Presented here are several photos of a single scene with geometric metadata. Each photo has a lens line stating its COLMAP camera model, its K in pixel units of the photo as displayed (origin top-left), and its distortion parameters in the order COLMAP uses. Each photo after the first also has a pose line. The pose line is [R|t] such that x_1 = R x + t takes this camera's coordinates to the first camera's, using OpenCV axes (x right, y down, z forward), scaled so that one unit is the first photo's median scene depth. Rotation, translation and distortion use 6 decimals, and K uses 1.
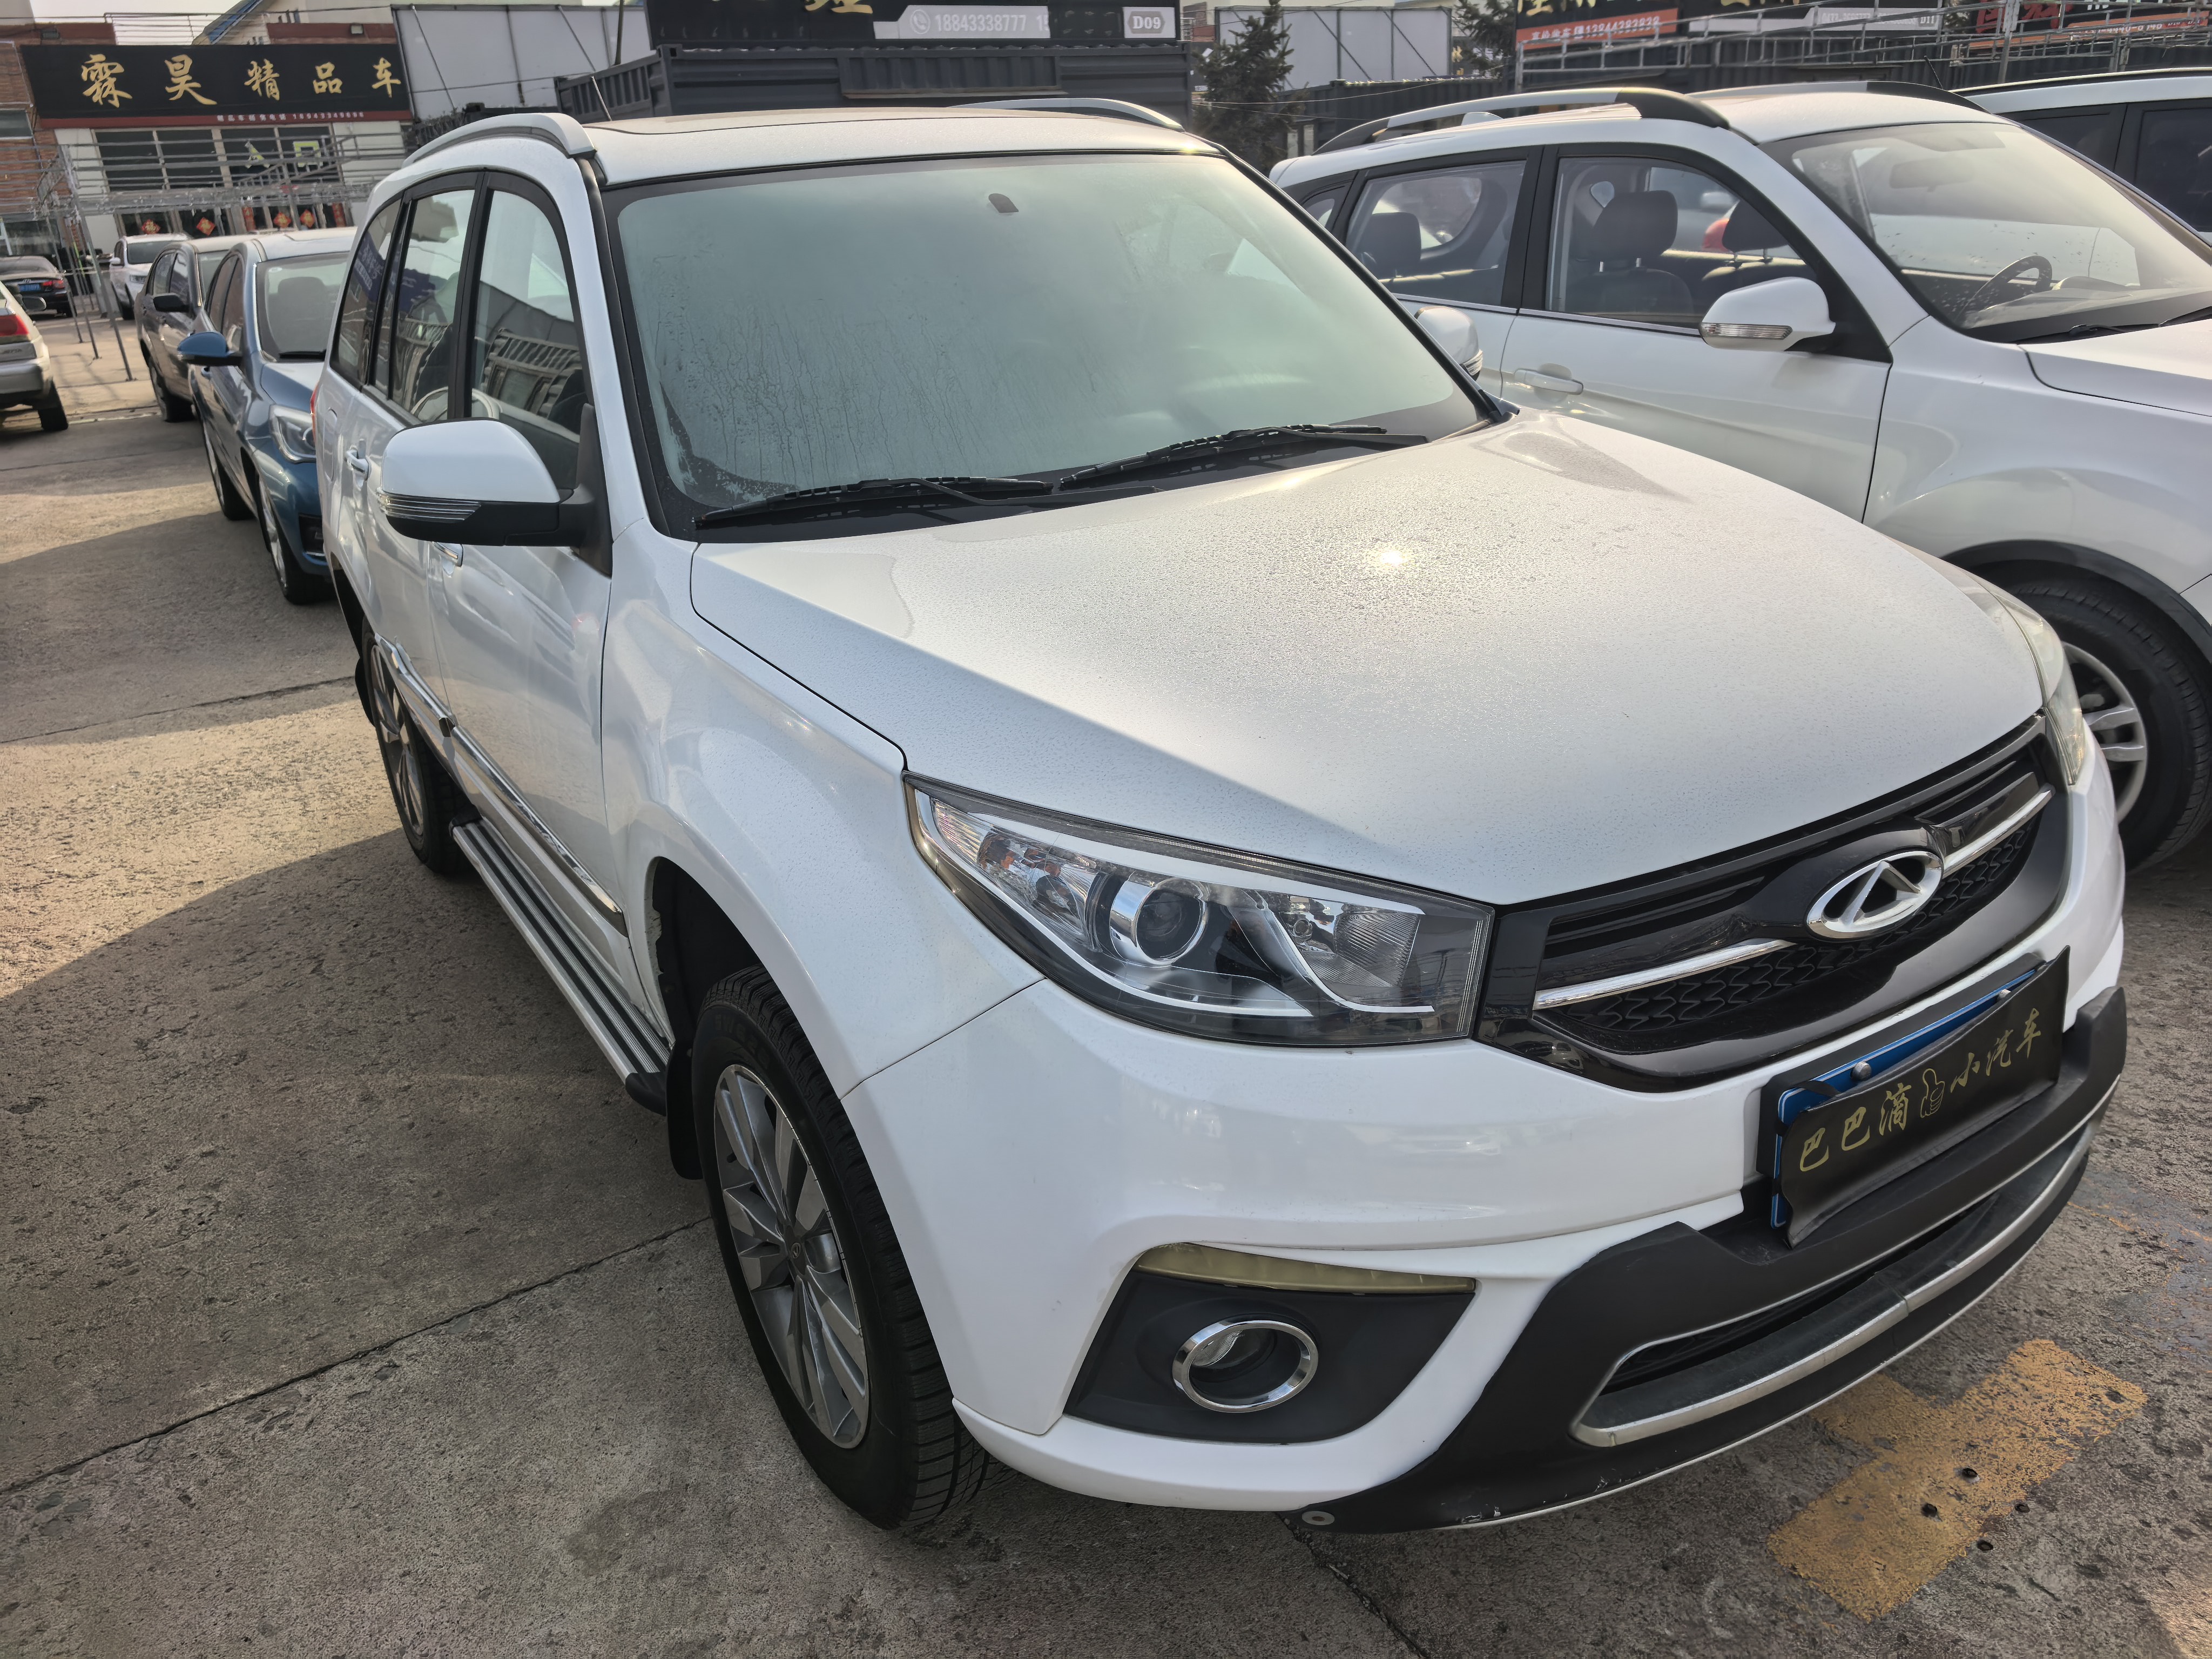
lens RADIAL K [[1576.0, 0, 1087.9], [0, 1576.0, 821.1], [0, 0, 1]] dist [0.038374, -0.047529]
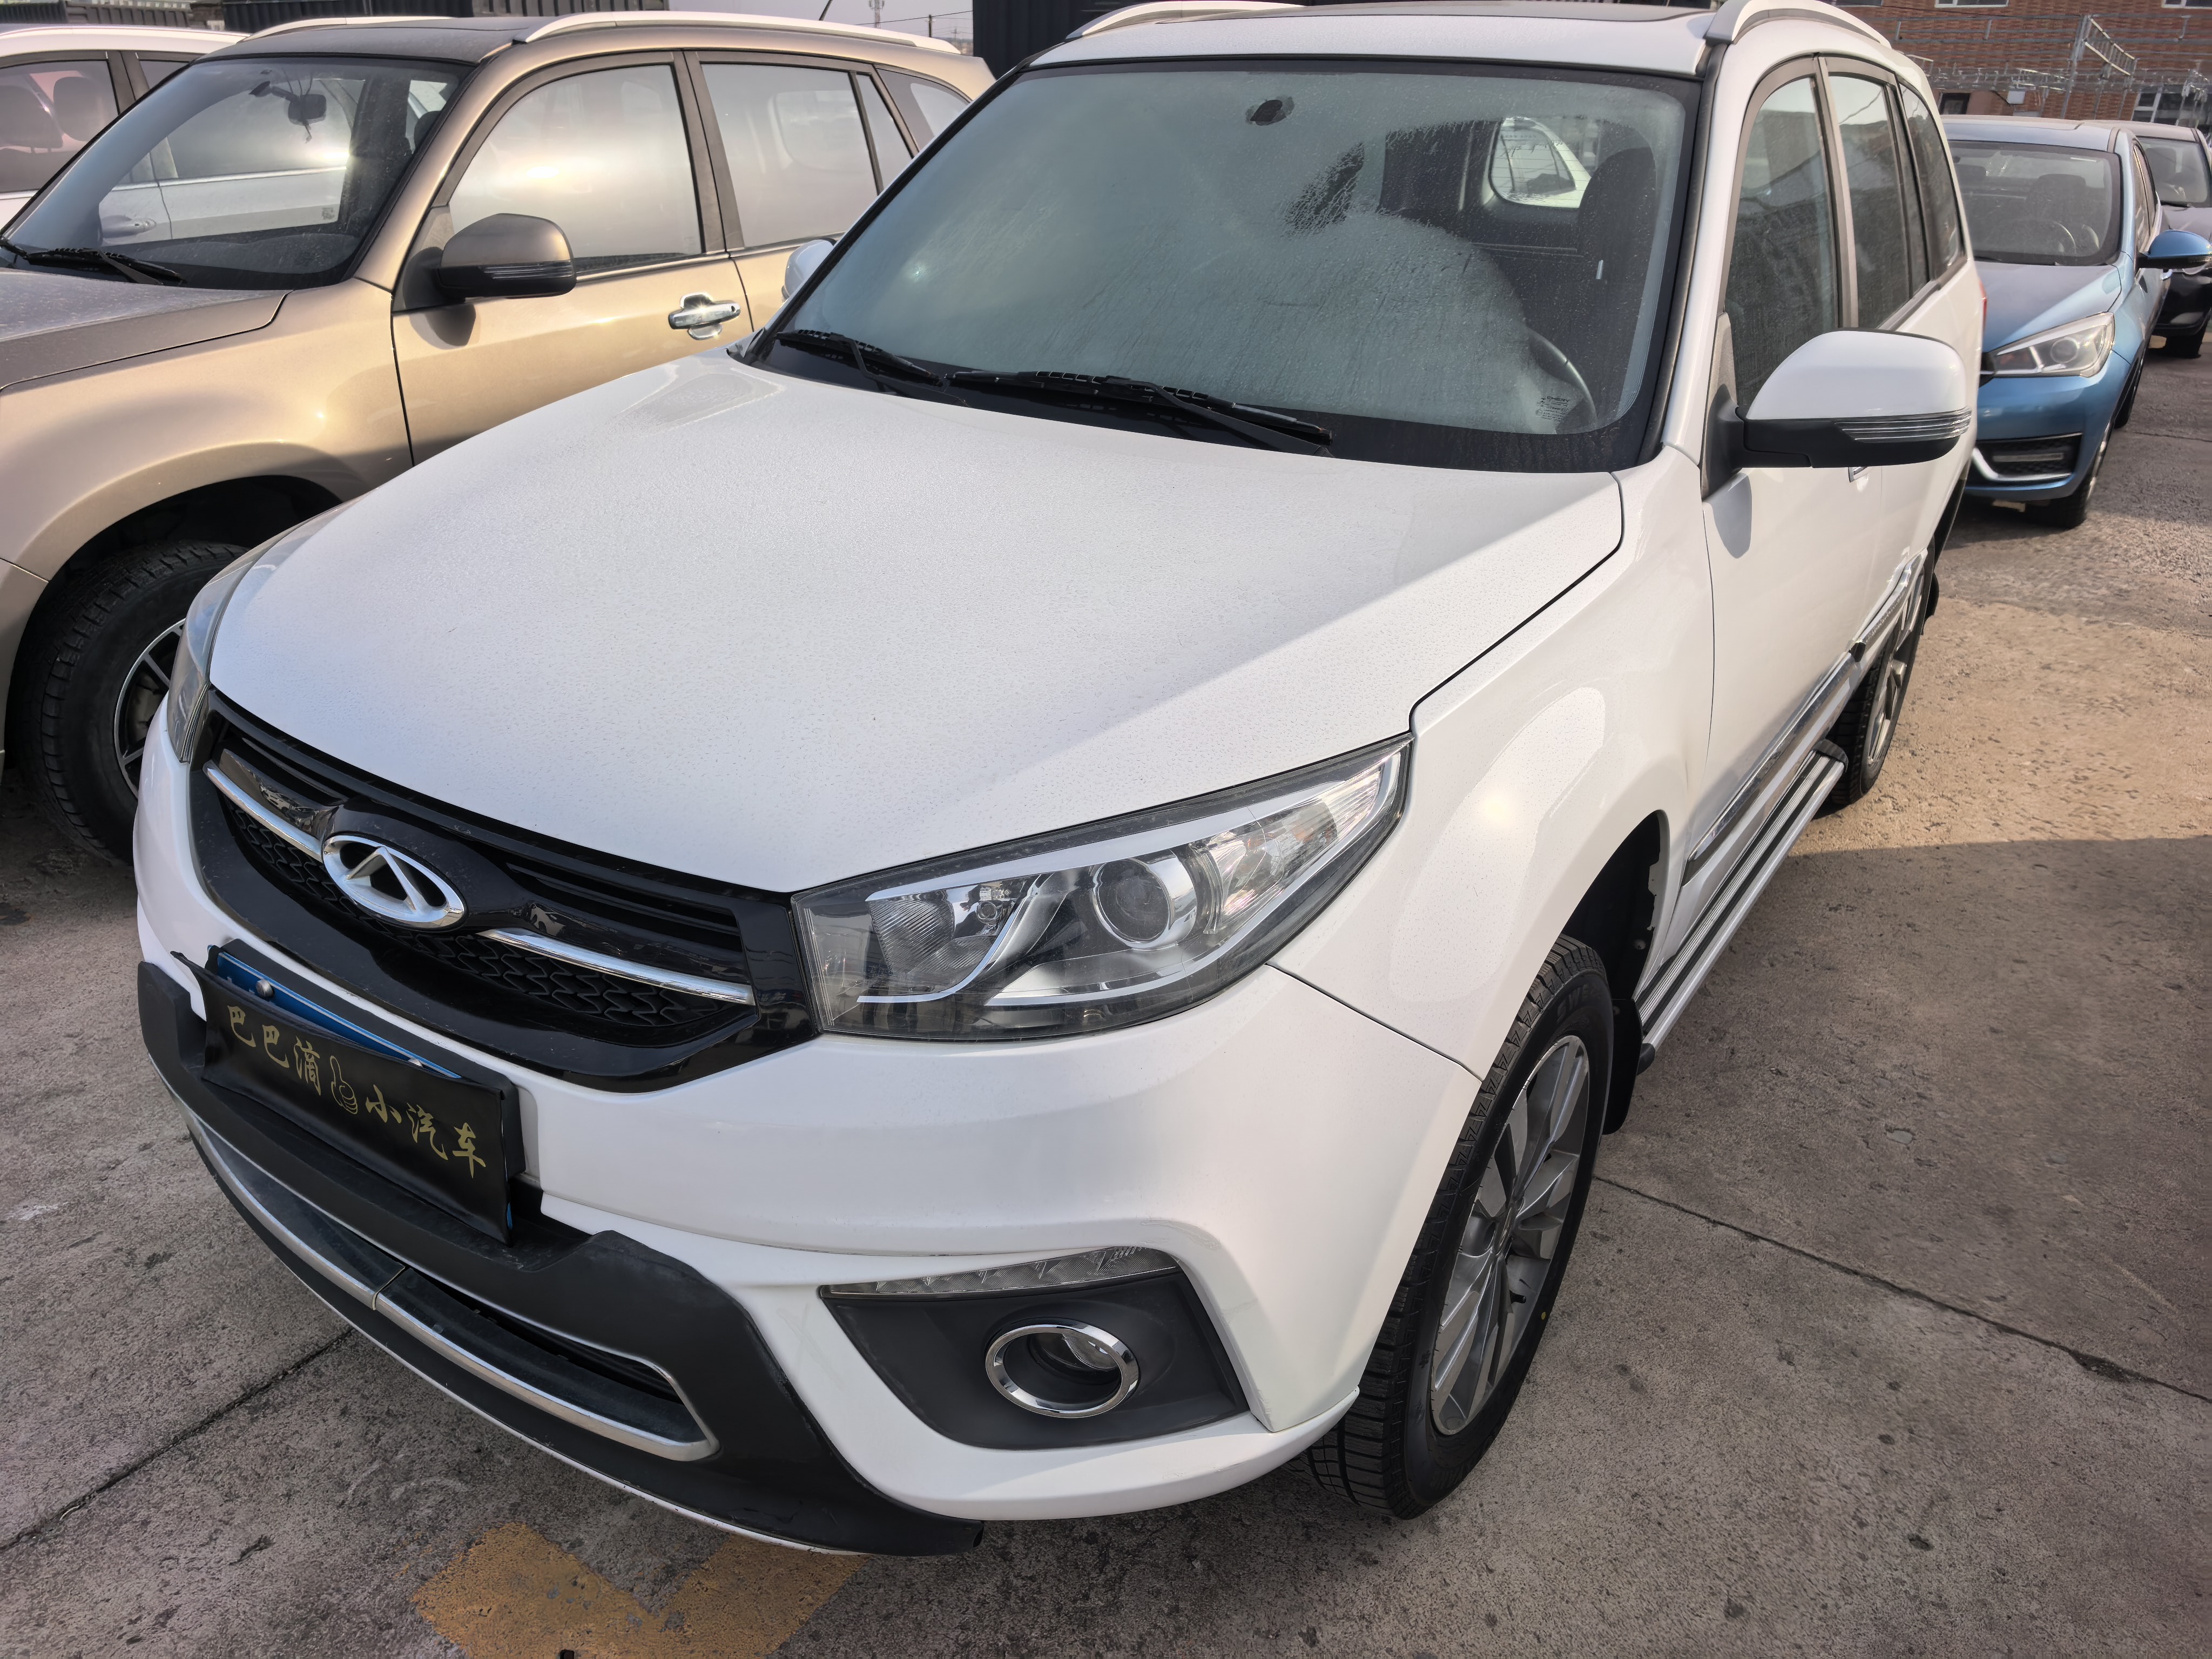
lens RADIAL K [[1576.0, 0, 1087.9], [0, 1576.0, 821.1], [0, 0, 1]] dist [0.038374, -0.047529]
pose [[0.403821, 0.438970, -0.802642, 1.091330], [-0.381949, 0.878133, 0.288093, -0.324857], [0.831290, 0.190230, 0.522273, 0.649676]]
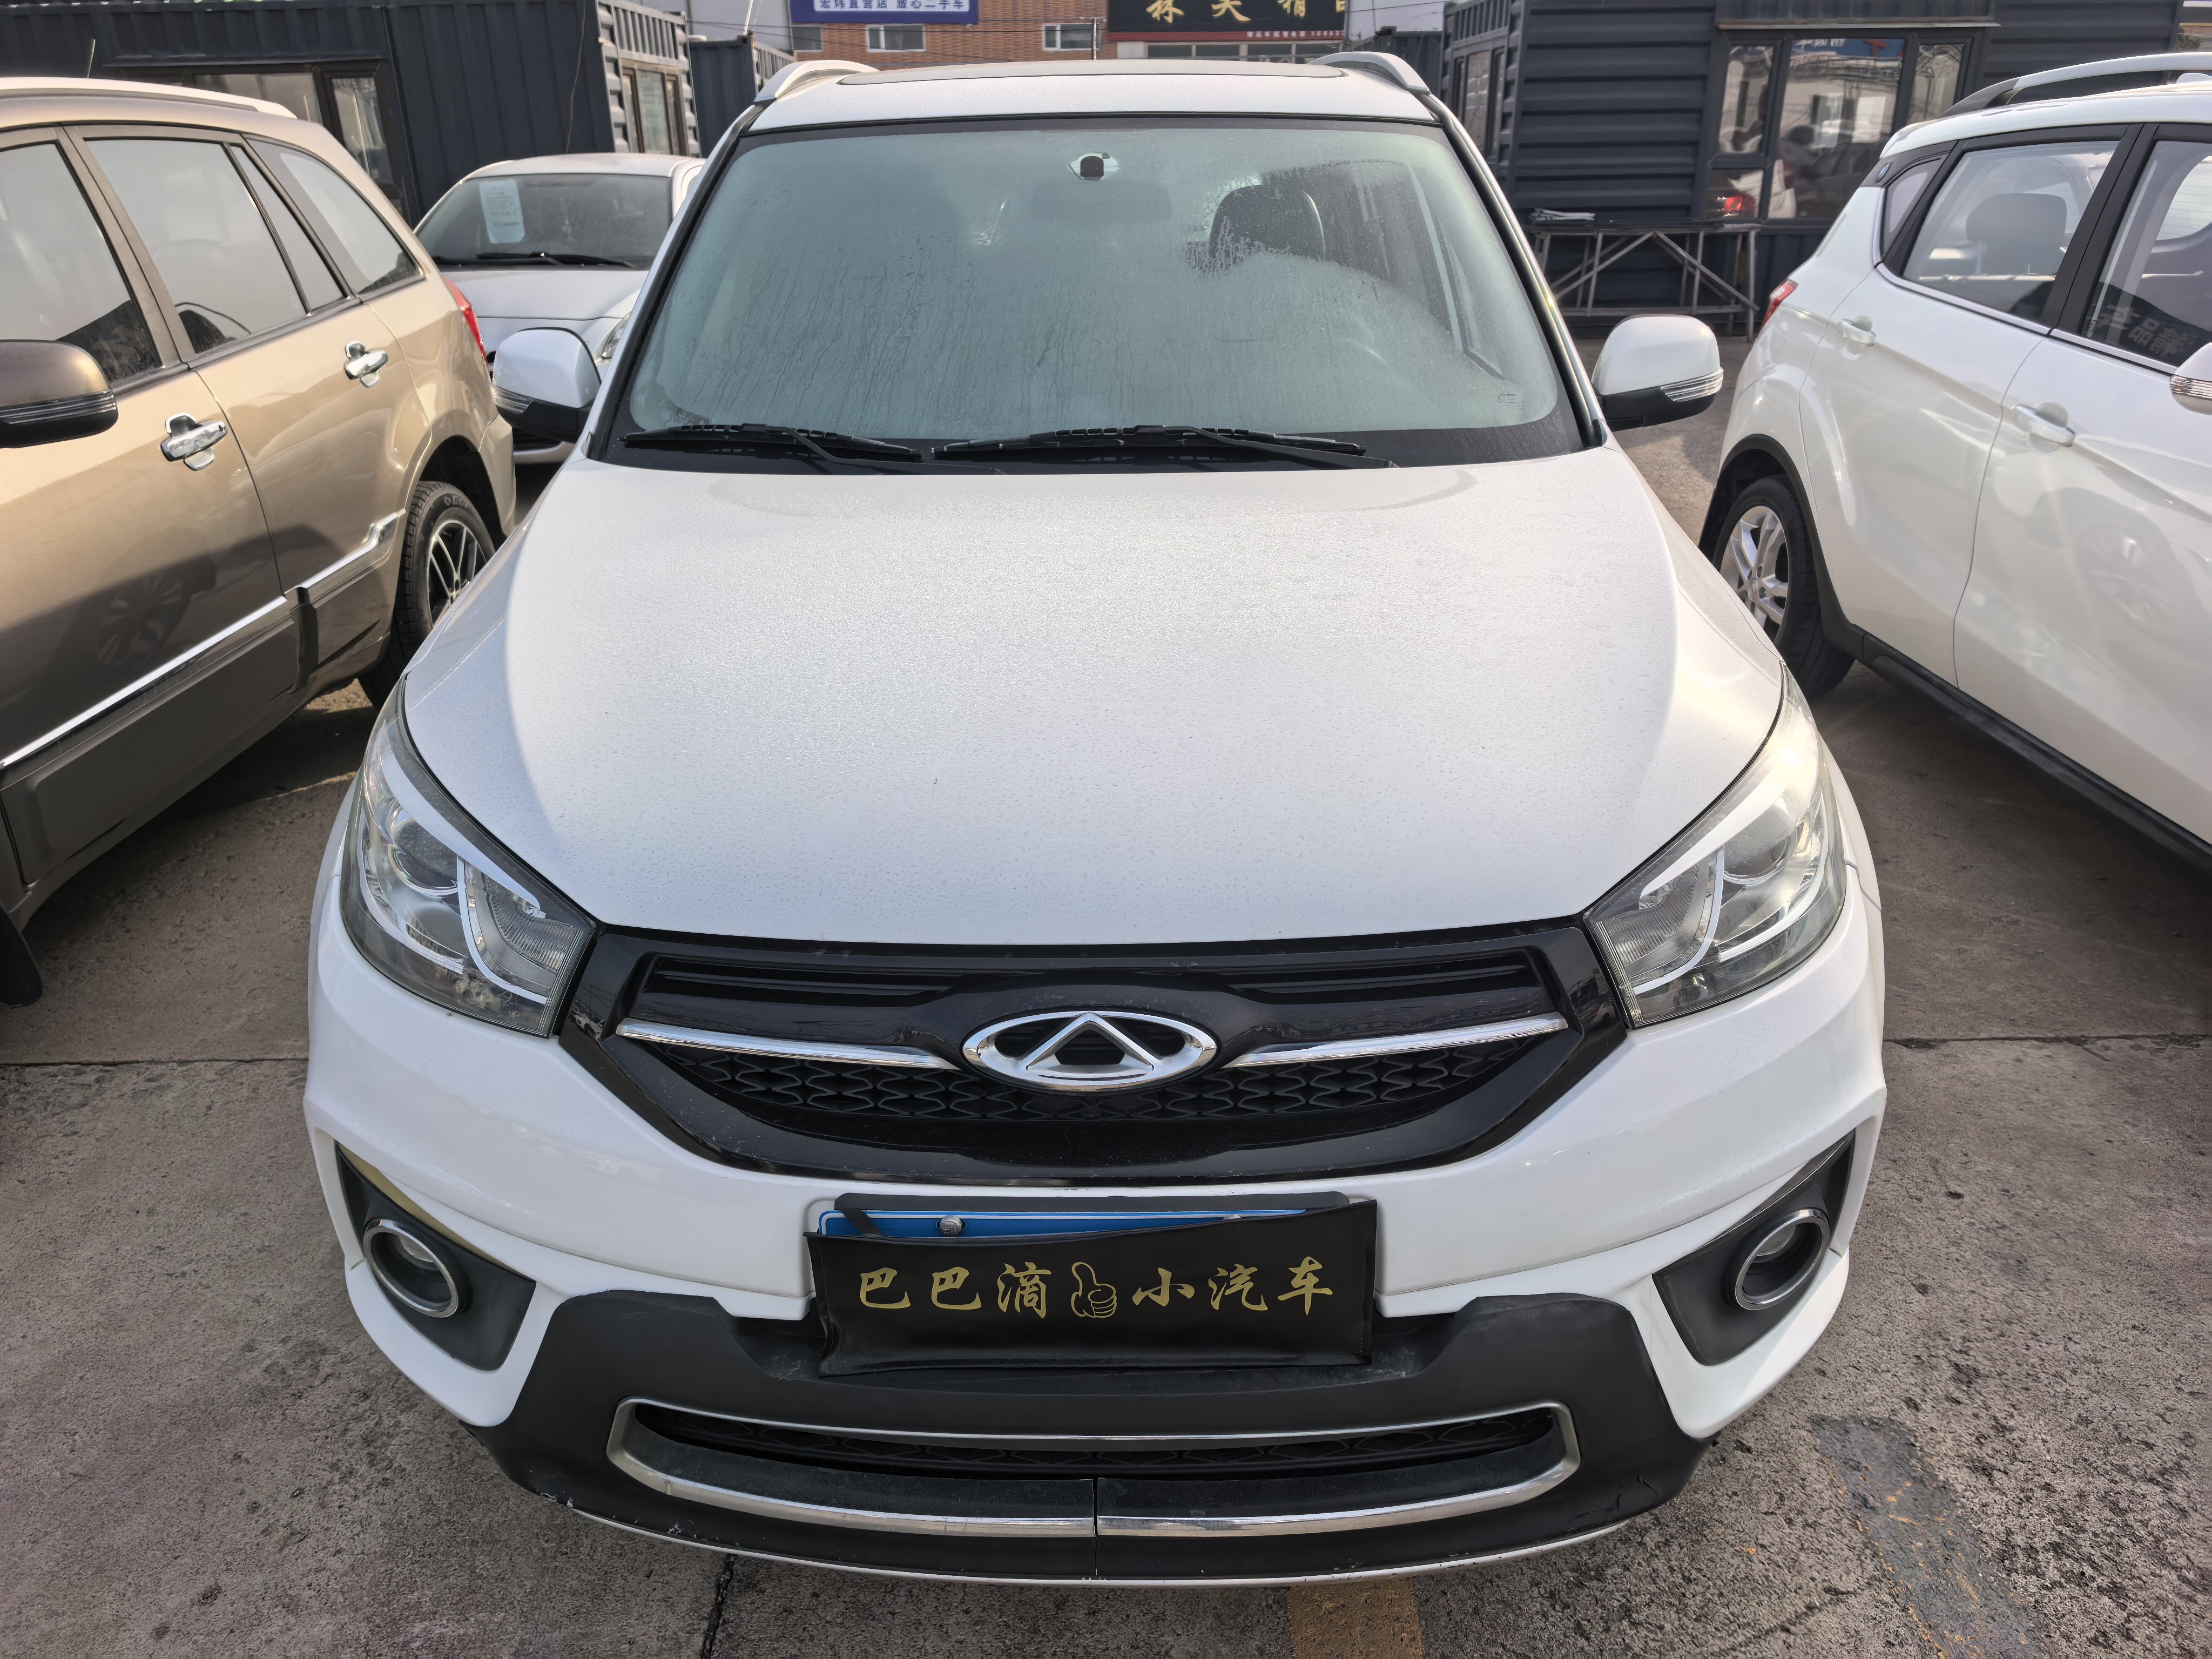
lens RADIAL K [[1576.0, 0, 1087.9], [0, 1576.0, 821.1], [0, 0, 1]] dist [0.038374, -0.047529]
pose [[0.843551, 0.251837, -0.474341, 0.669382], [-0.232333, 0.967435, 0.100458, -0.122775], [0.484193, 0.025463, 0.874591, 0.190338]]
